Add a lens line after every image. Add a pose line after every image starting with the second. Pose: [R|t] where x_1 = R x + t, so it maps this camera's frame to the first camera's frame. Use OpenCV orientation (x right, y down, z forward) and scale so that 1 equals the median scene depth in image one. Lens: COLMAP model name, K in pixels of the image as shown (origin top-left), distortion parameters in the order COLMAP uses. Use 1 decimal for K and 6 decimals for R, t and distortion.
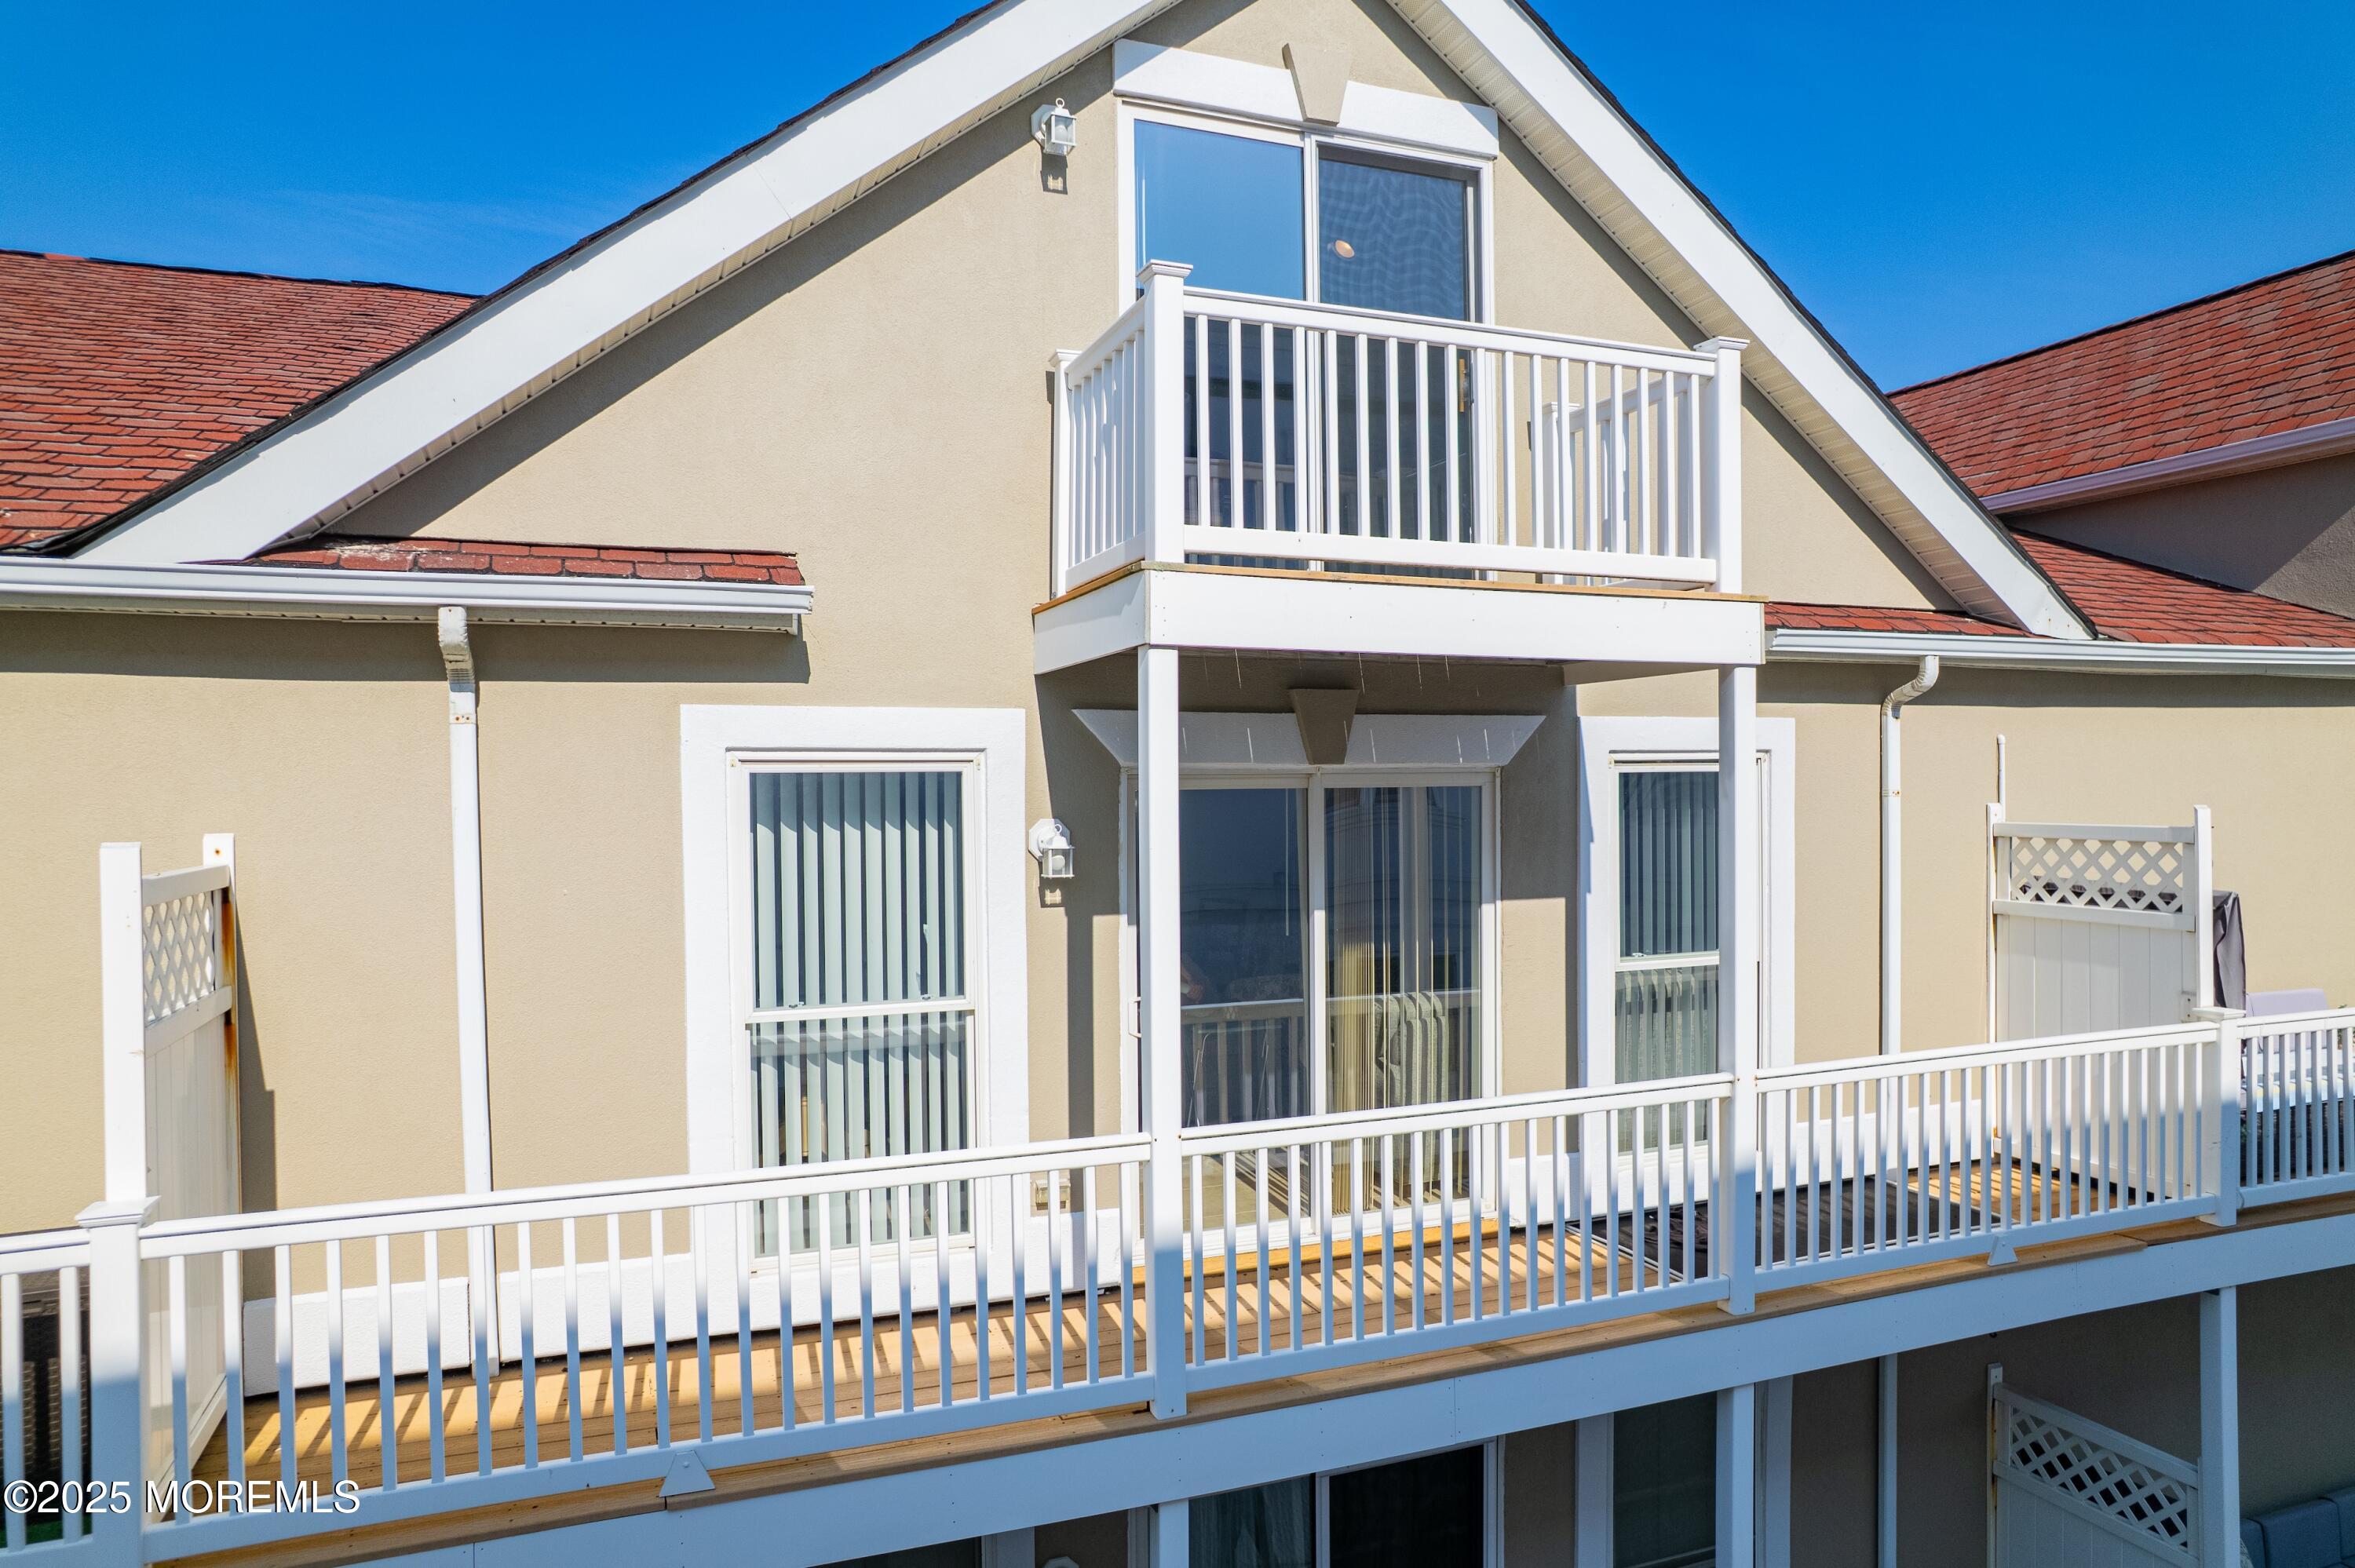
lens RADIAL K [[1525.5, 0, 1160.2], [0, 1525.5, 770.1], [0, 0, 1]] dist [-0.065732, 0.062777]
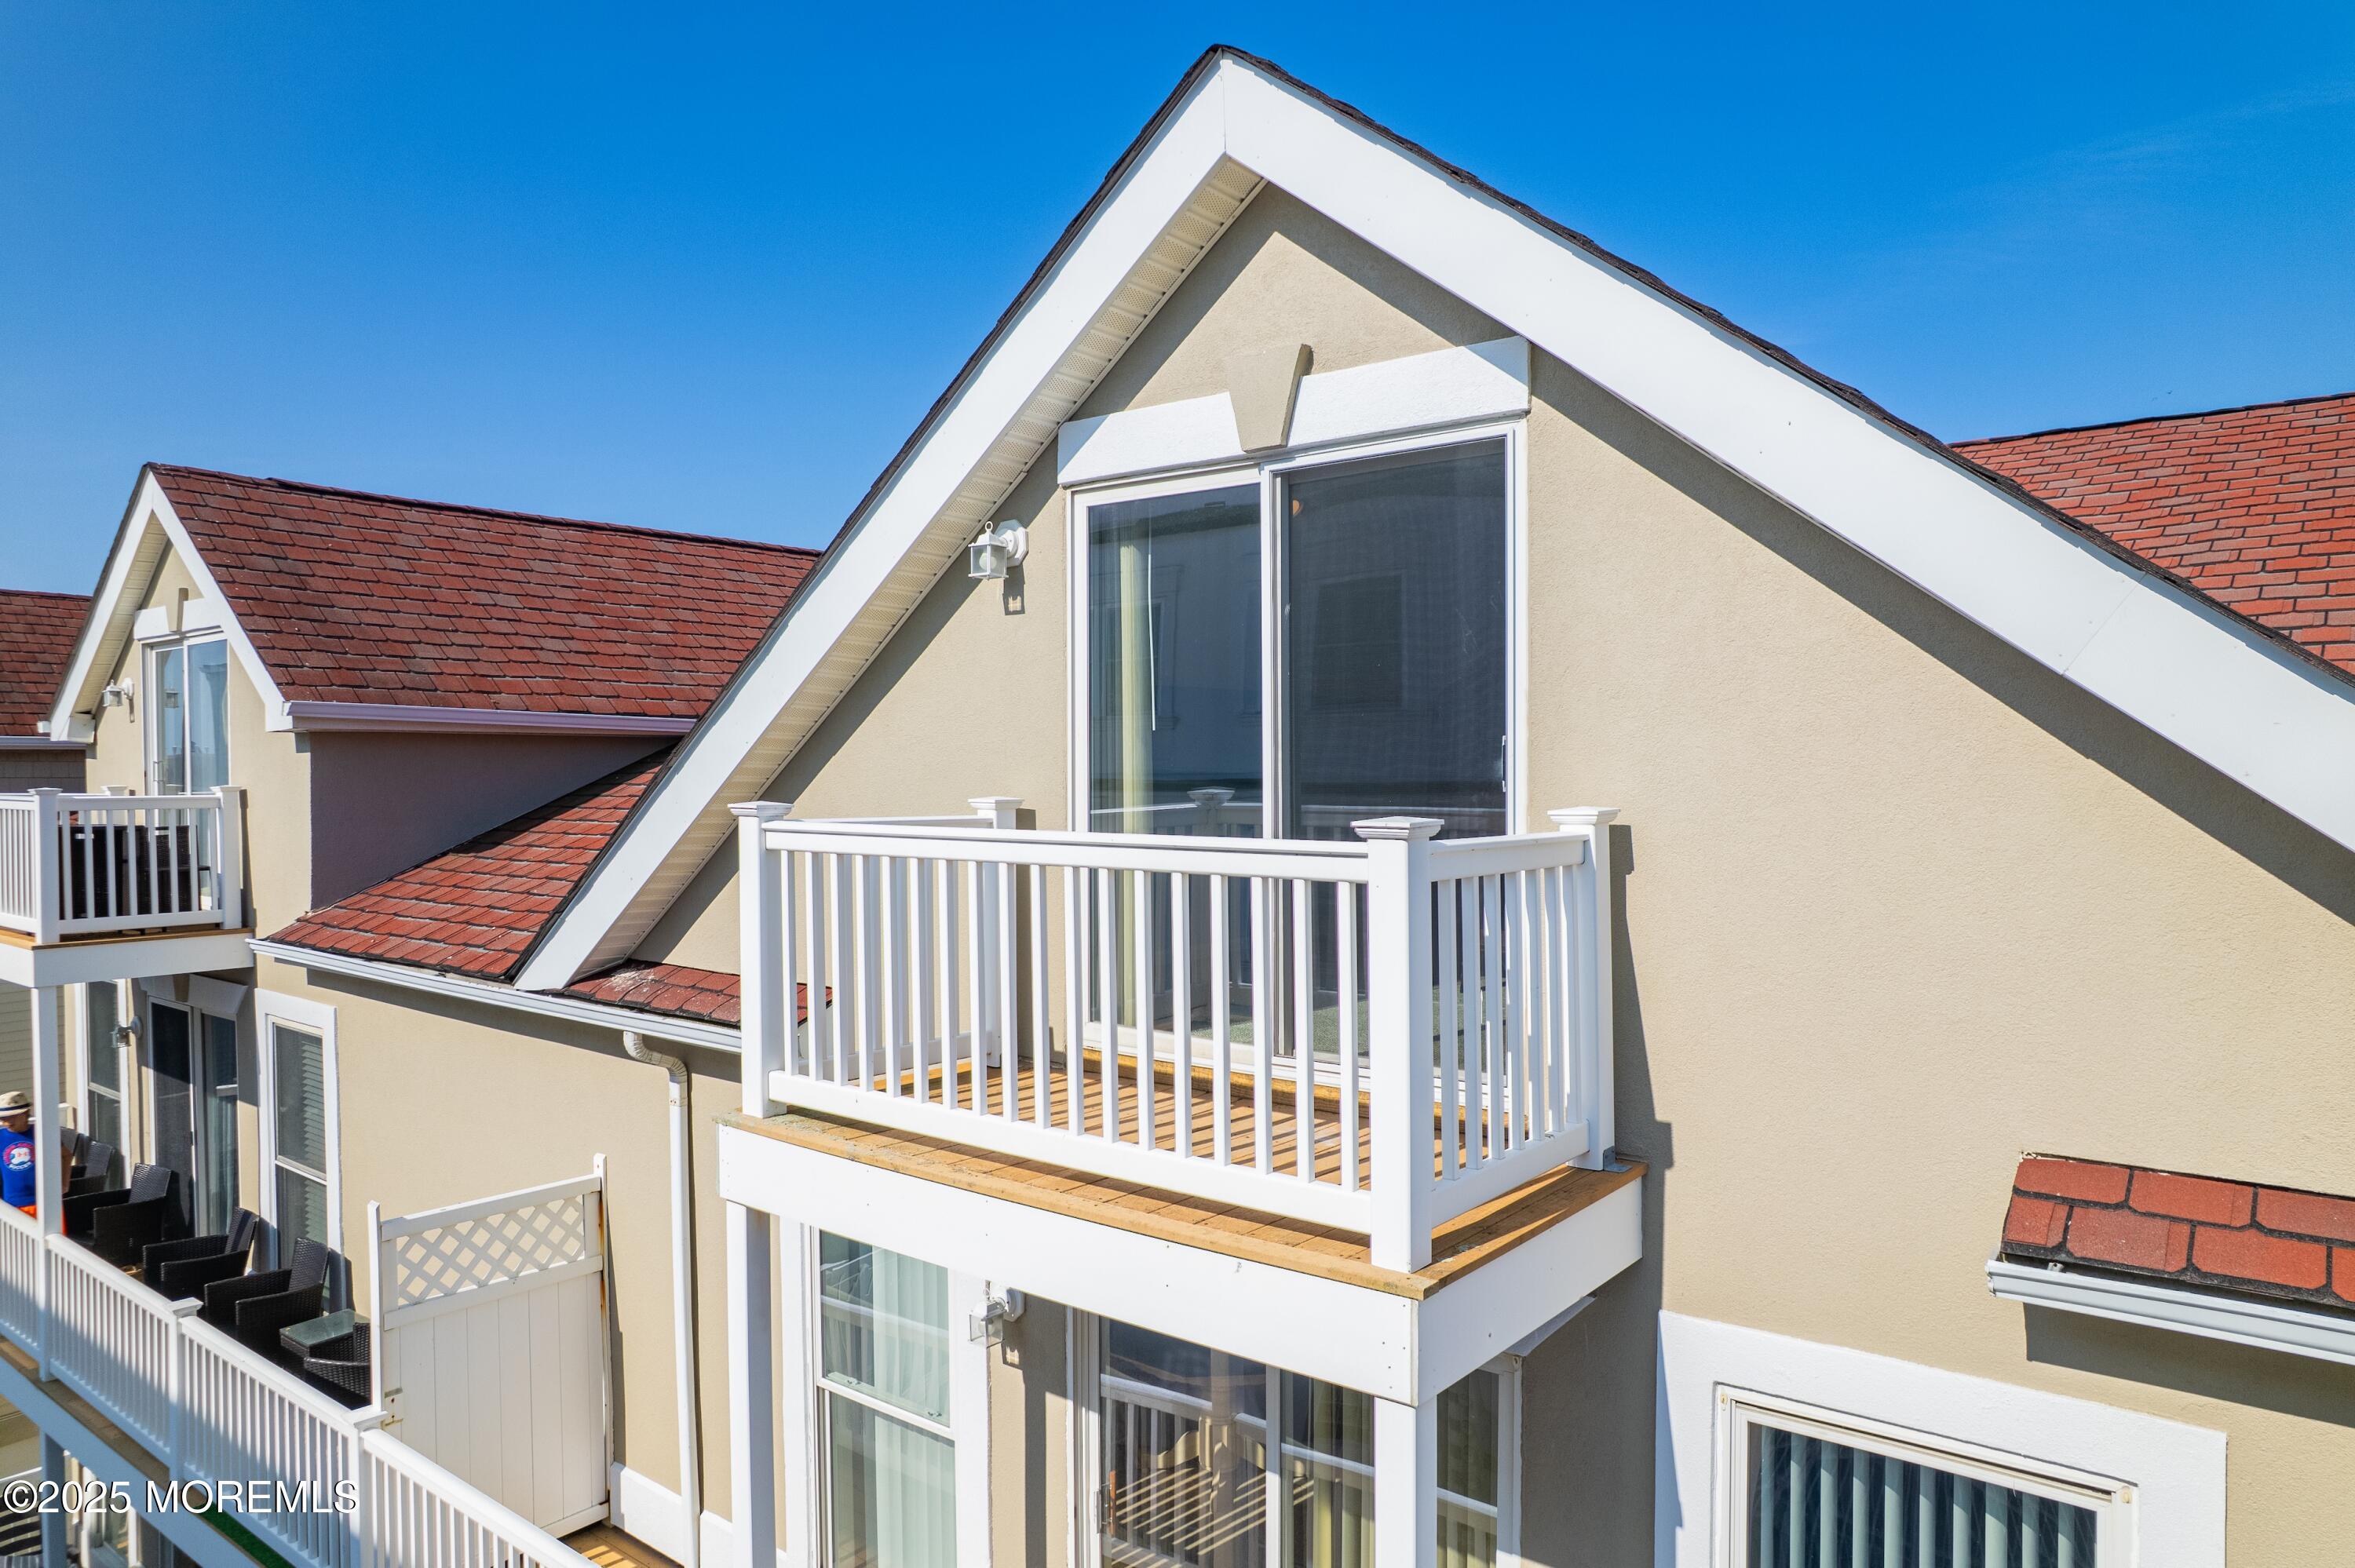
lens RADIAL K [[1525.5, 0, 1170.4], [0, 1525.5, 797.8], [0, 0, 1]] dist [-0.065732, 0.062777]
pose [[0.486567, 0.028391, -0.873182, 0.765626], [0.005934, 0.999341, 0.035800, -0.288682], [0.873623, -0.022600, 0.486078, 0.597942]]
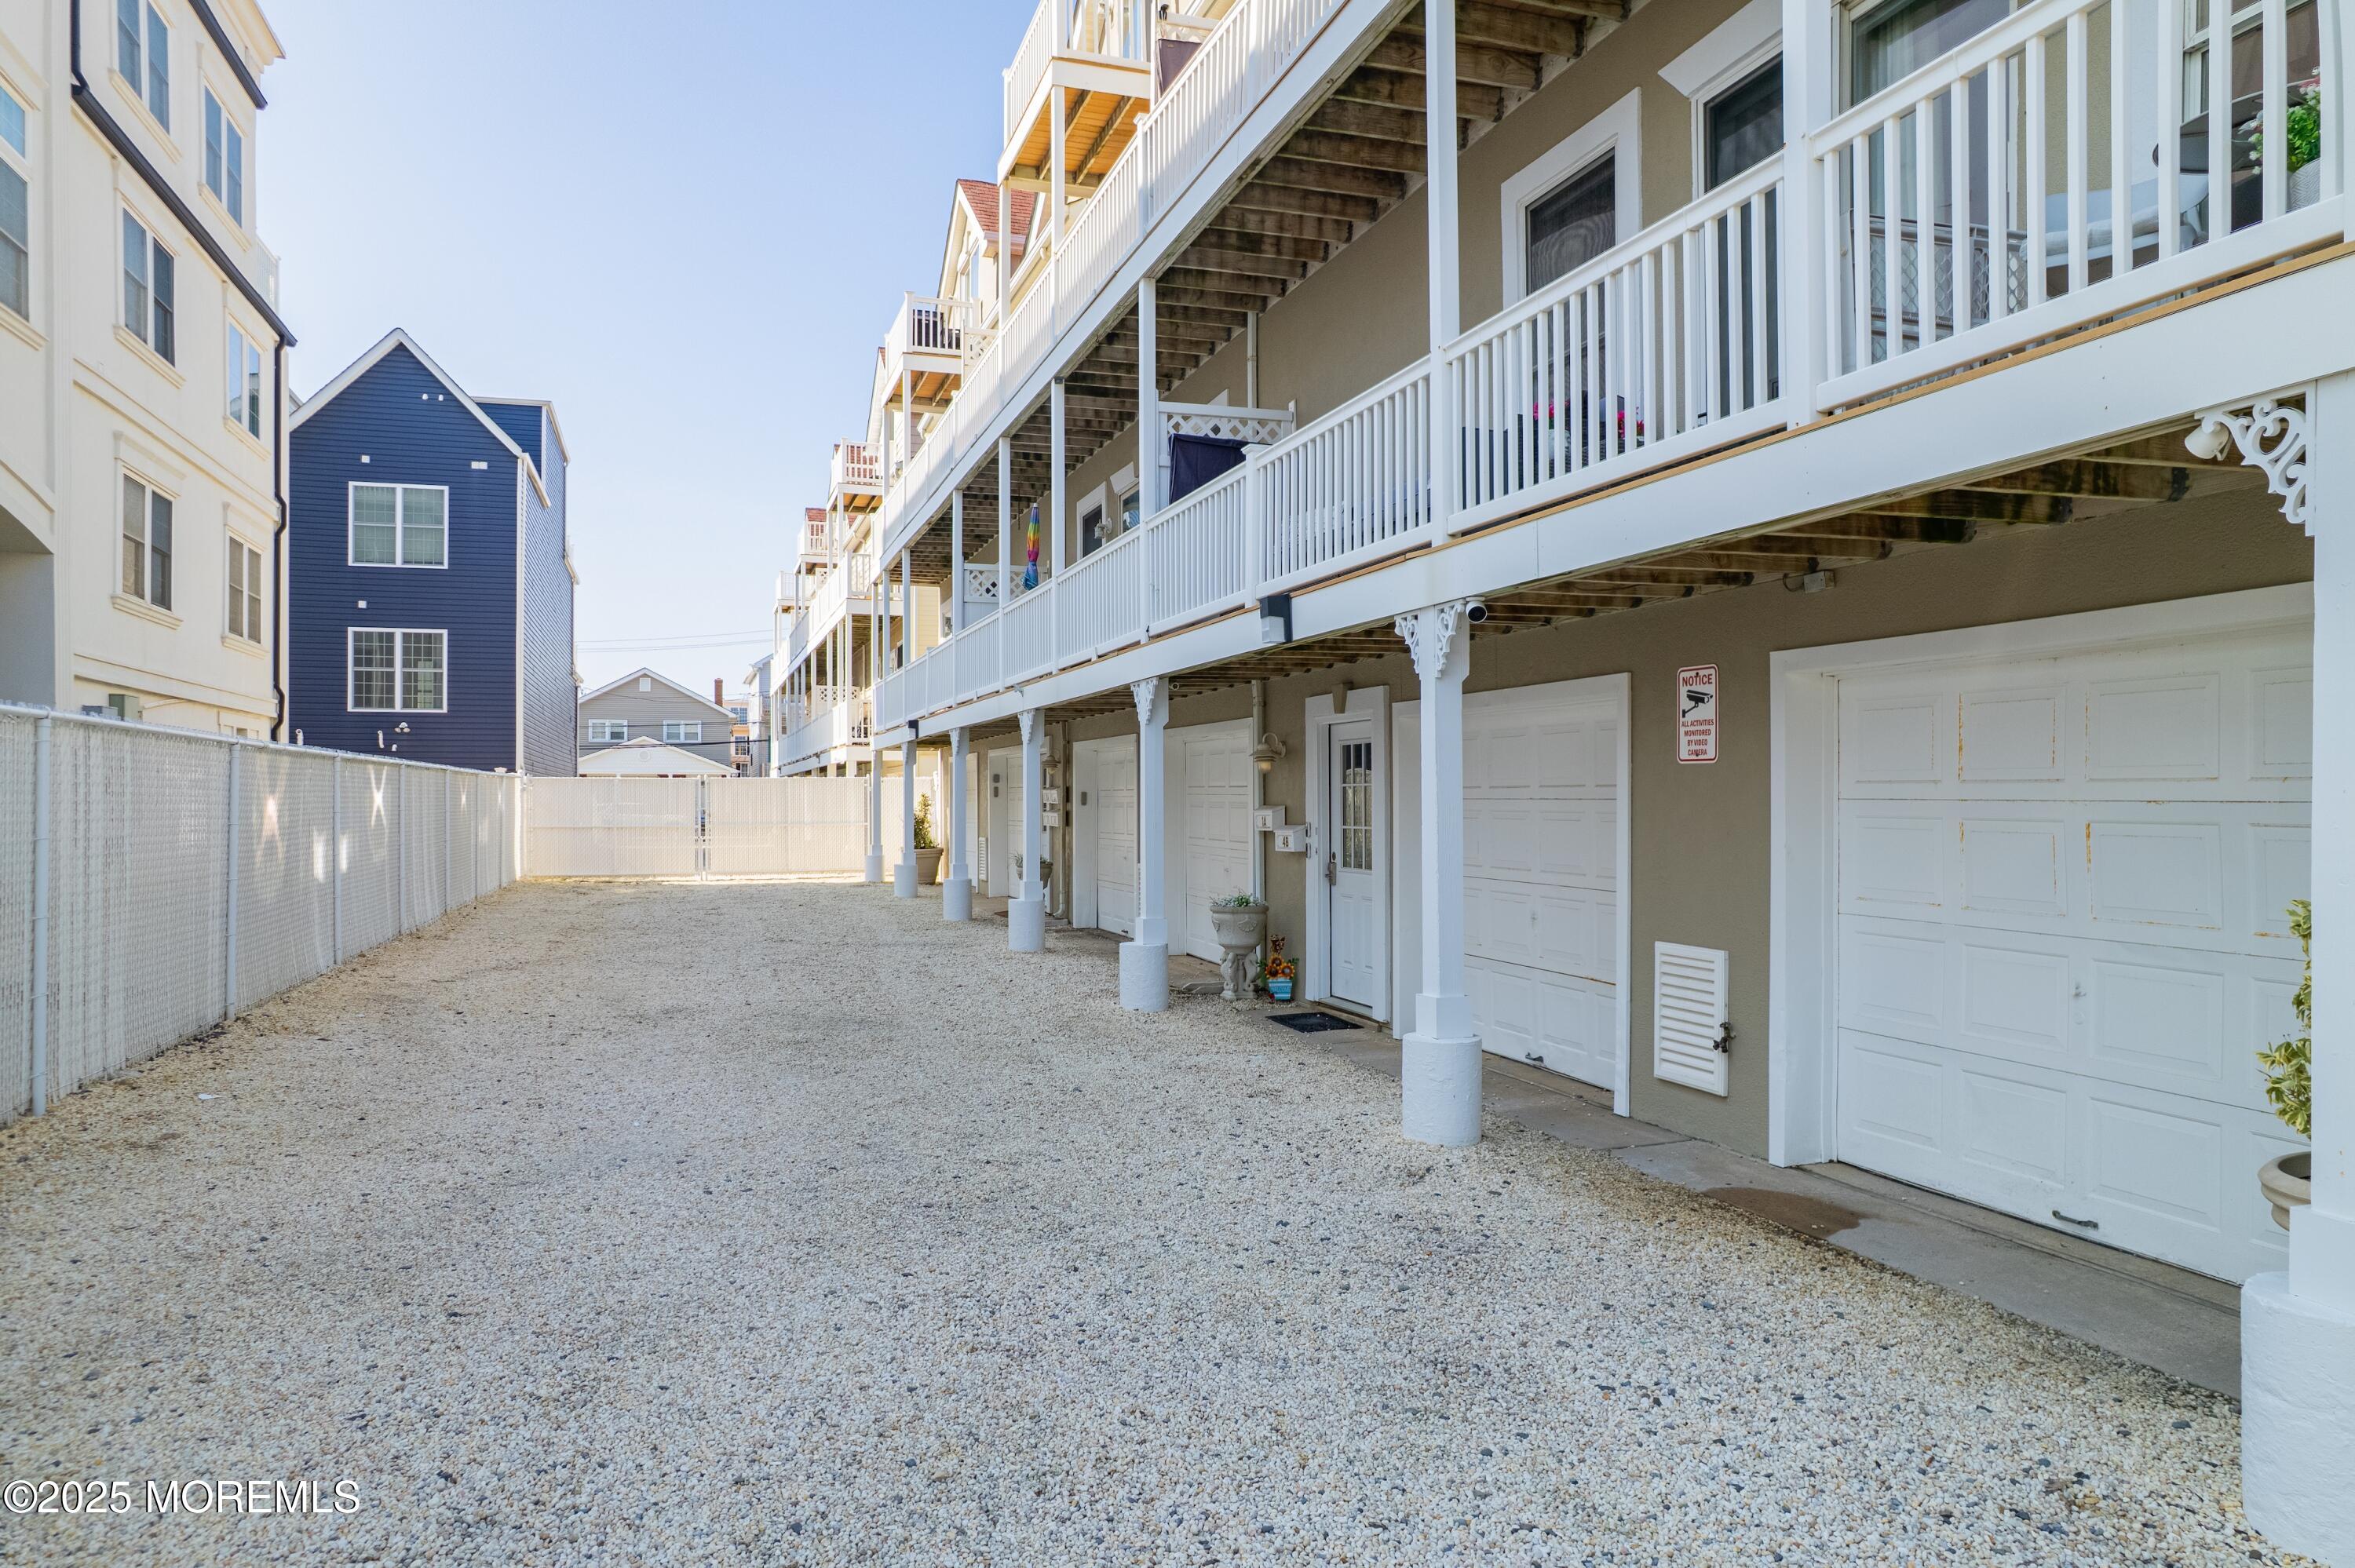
lens RADIAL K [[1525.5, 0, 1179.3], [0, 1525.5, 774.0], [0, 0, 1]] dist [-0.065732, 0.062777]
pose [[-0.061023, -0.007657, -0.998107, 2.563101], [0.007402, 0.999940, -0.008124, 0.969307], [0.998109, -0.007884, -0.060963, 1.222742]]
